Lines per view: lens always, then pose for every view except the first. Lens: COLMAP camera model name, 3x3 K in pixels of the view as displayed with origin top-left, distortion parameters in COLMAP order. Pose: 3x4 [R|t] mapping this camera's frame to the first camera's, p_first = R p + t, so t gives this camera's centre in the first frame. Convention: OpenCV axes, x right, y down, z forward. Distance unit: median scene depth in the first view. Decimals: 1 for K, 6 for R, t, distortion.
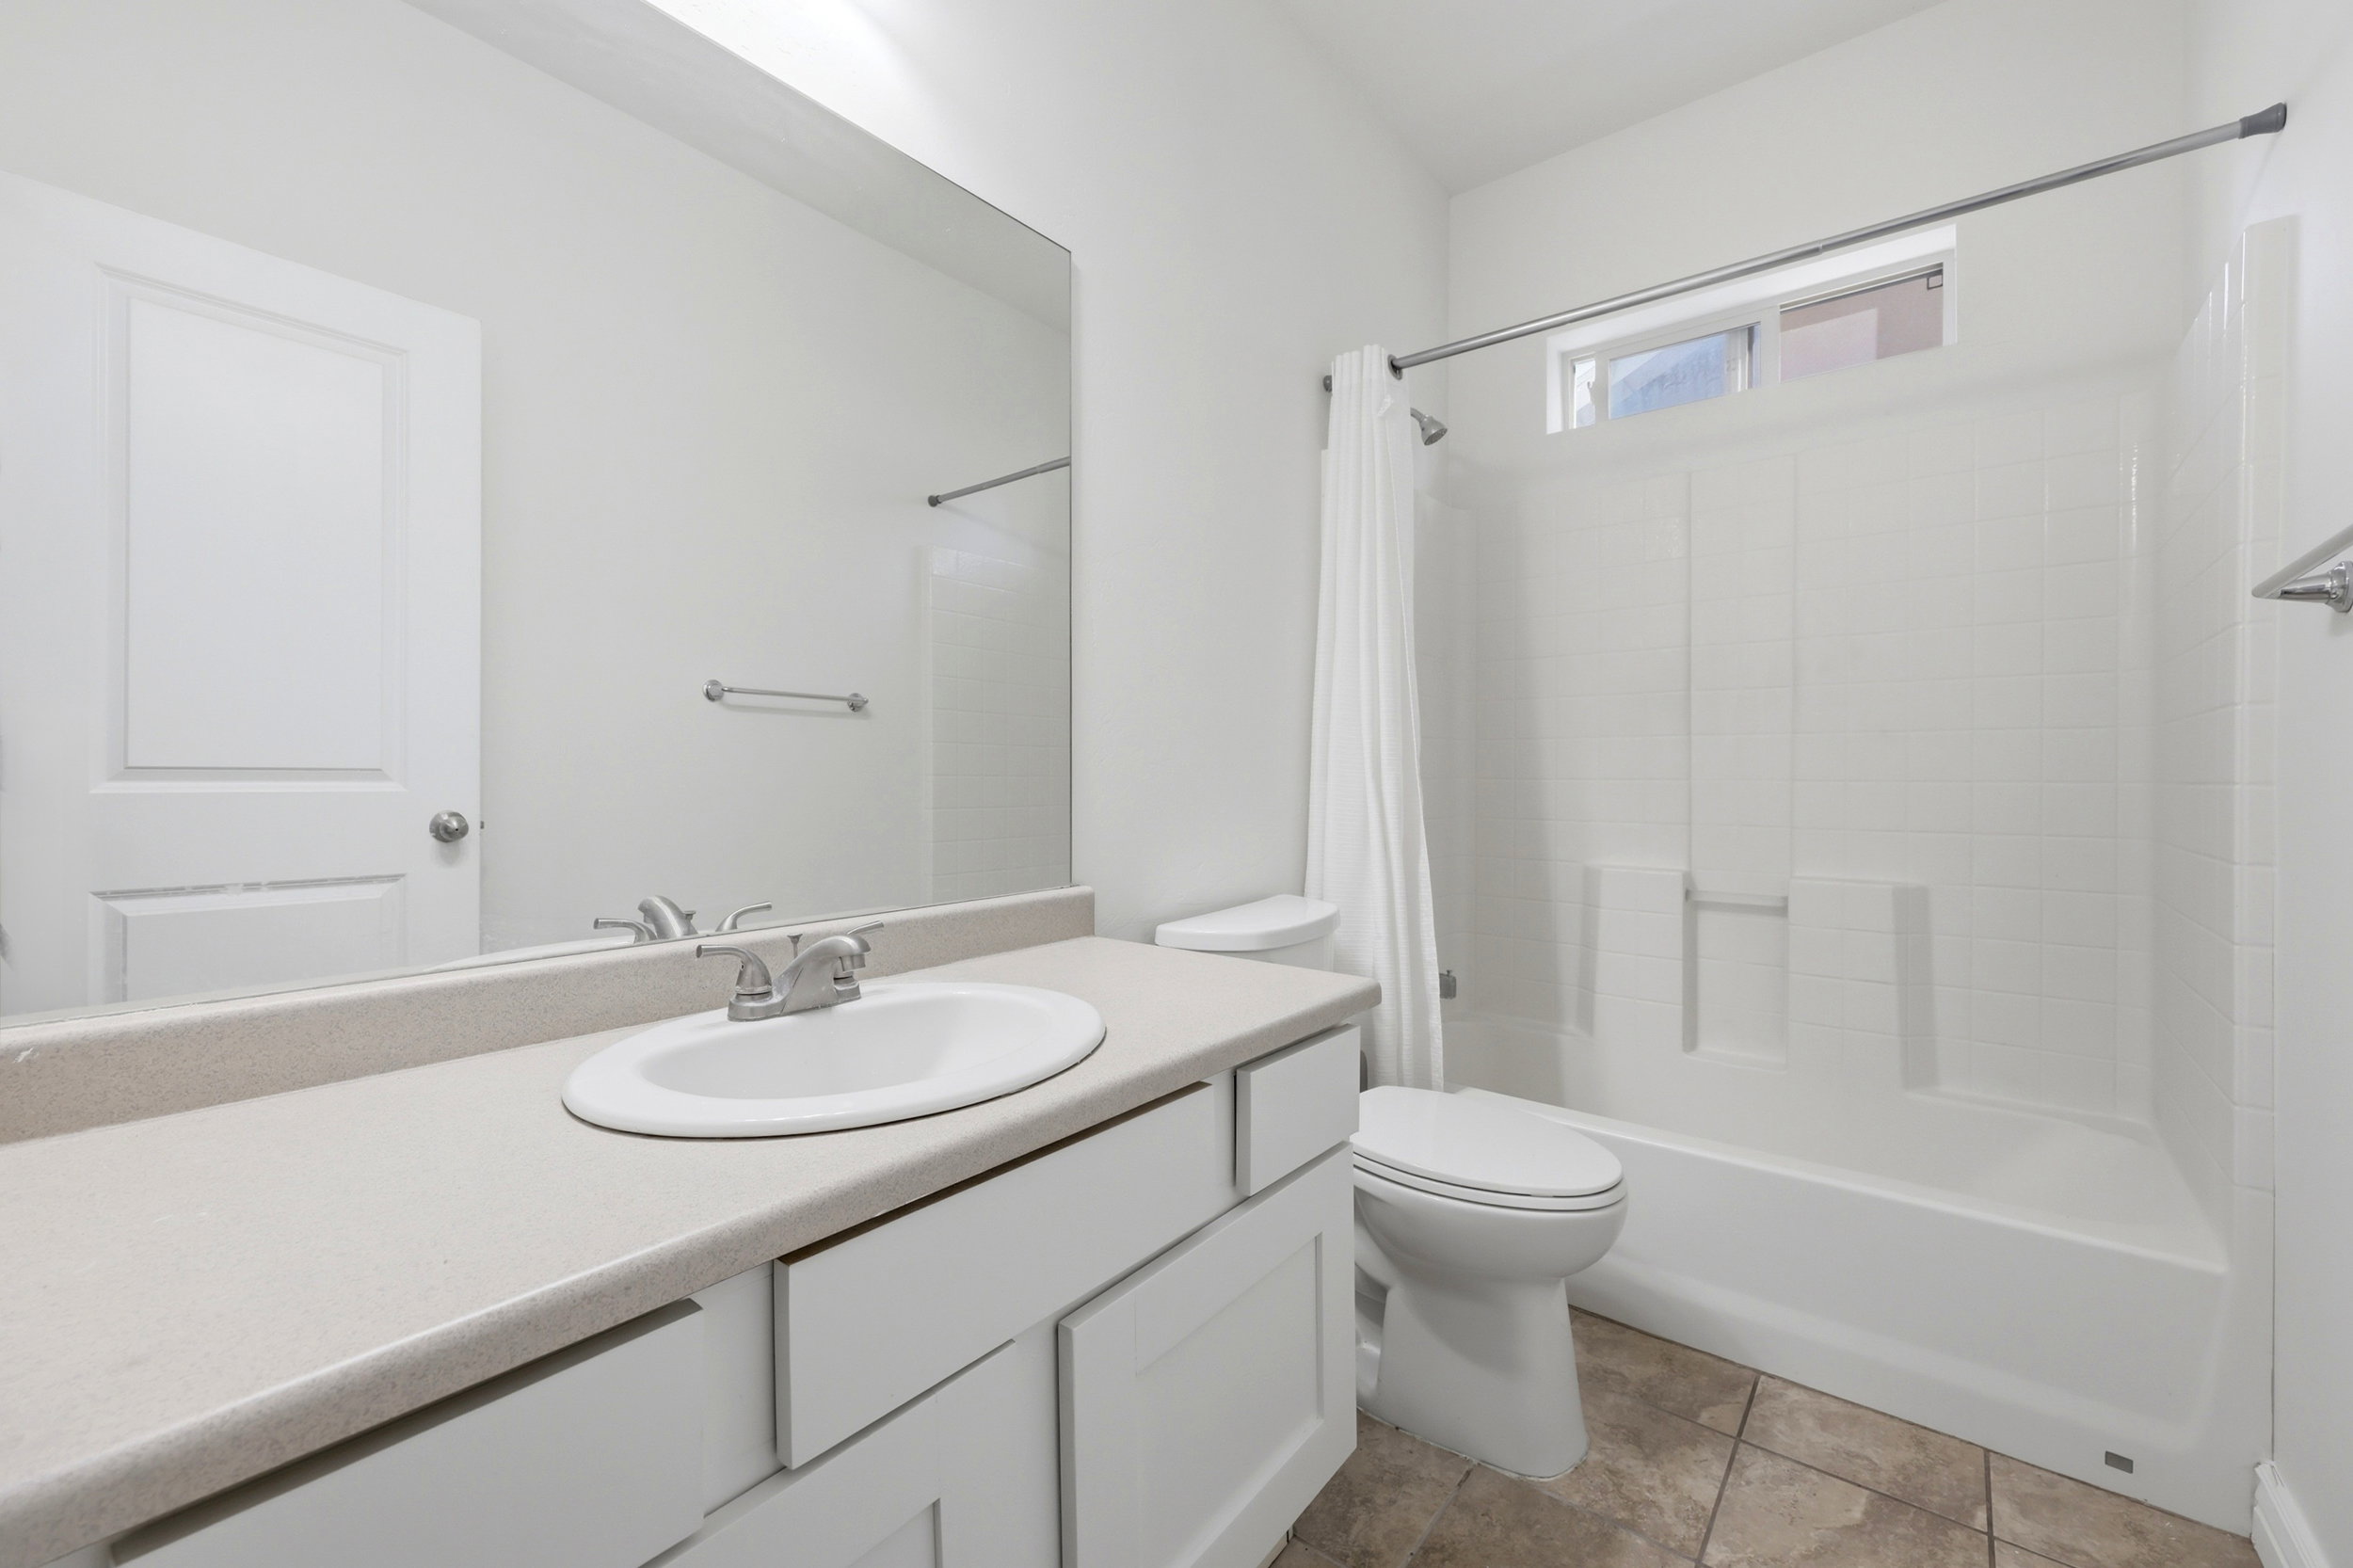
lens RADIAL K [[951.8, 0, 1167.4], [0, 951.8, 777.4], [0, 0, 1]] dist [-0.000346, -0.000235]
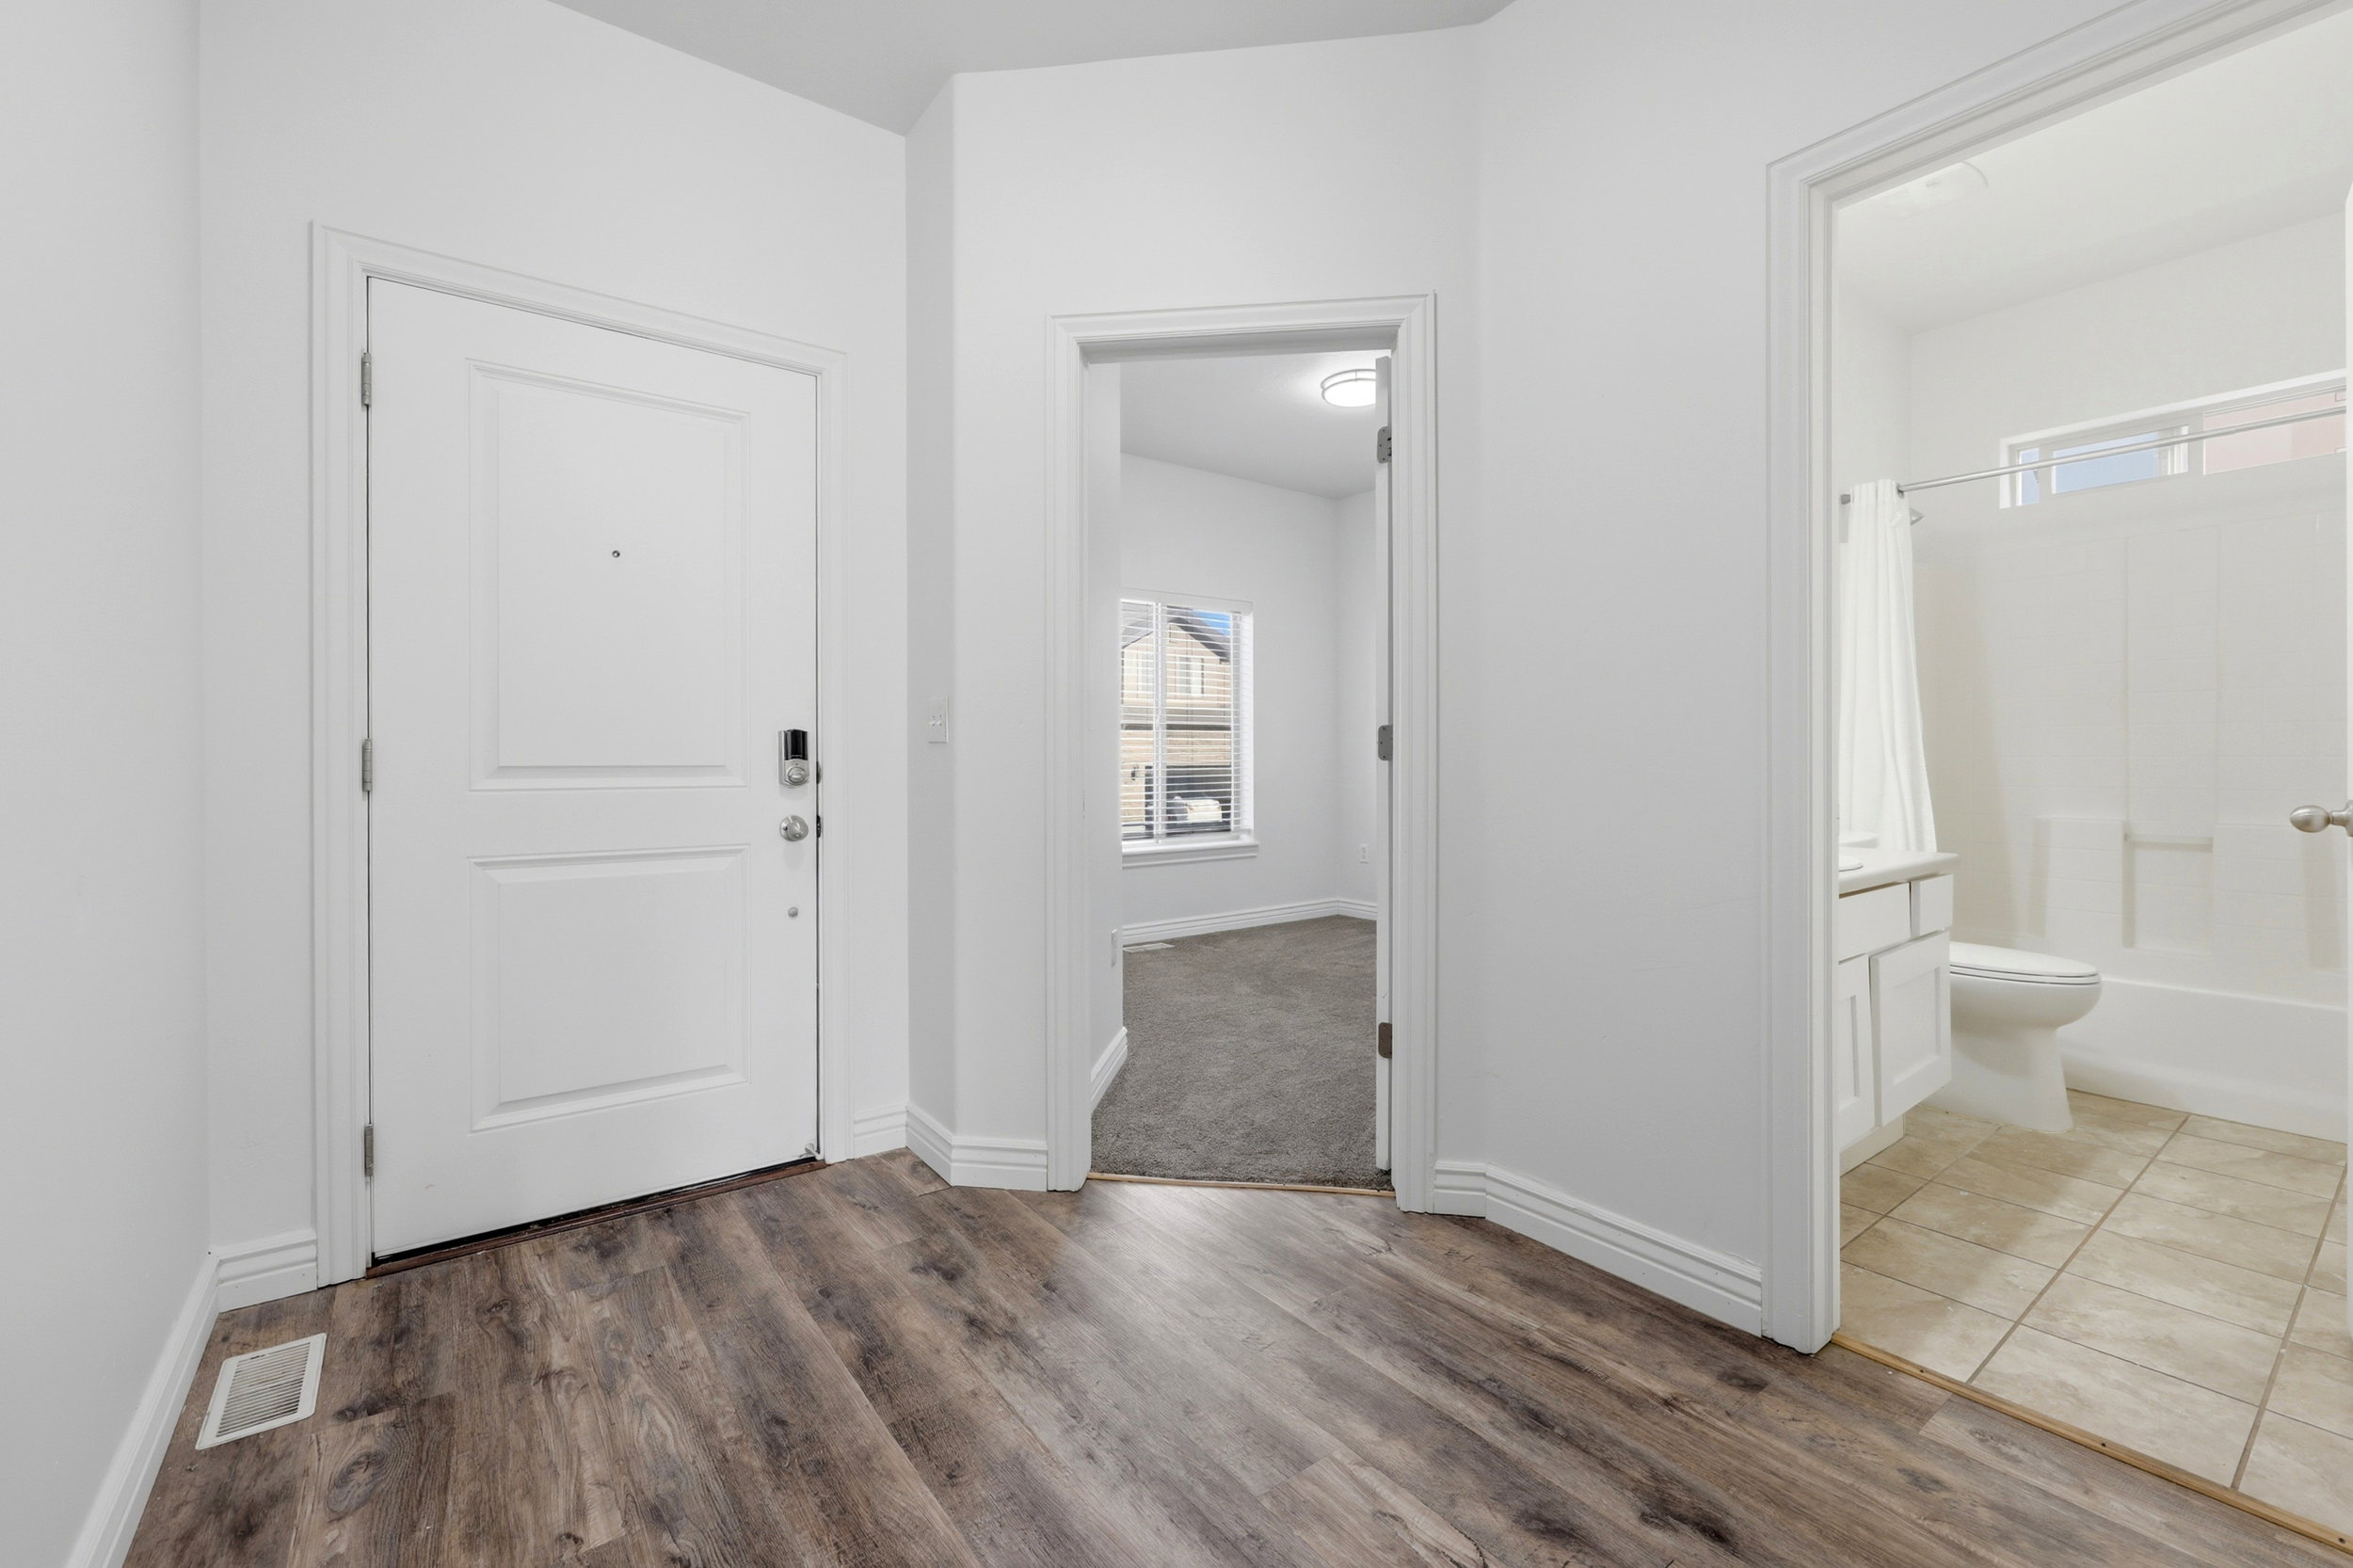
lens RADIAL K [[972.6, 0, 1190.1], [0, 972.6, 757.3], [0, 0, 1]] dist [-0.004535, 0.001625]
pose [[0.971799, -0.000620, -0.235809, -0.505695], [-0.001287, 0.999968, -0.007934, 0.017276], [0.235807, 0.008014, 0.971767, -0.795153]]
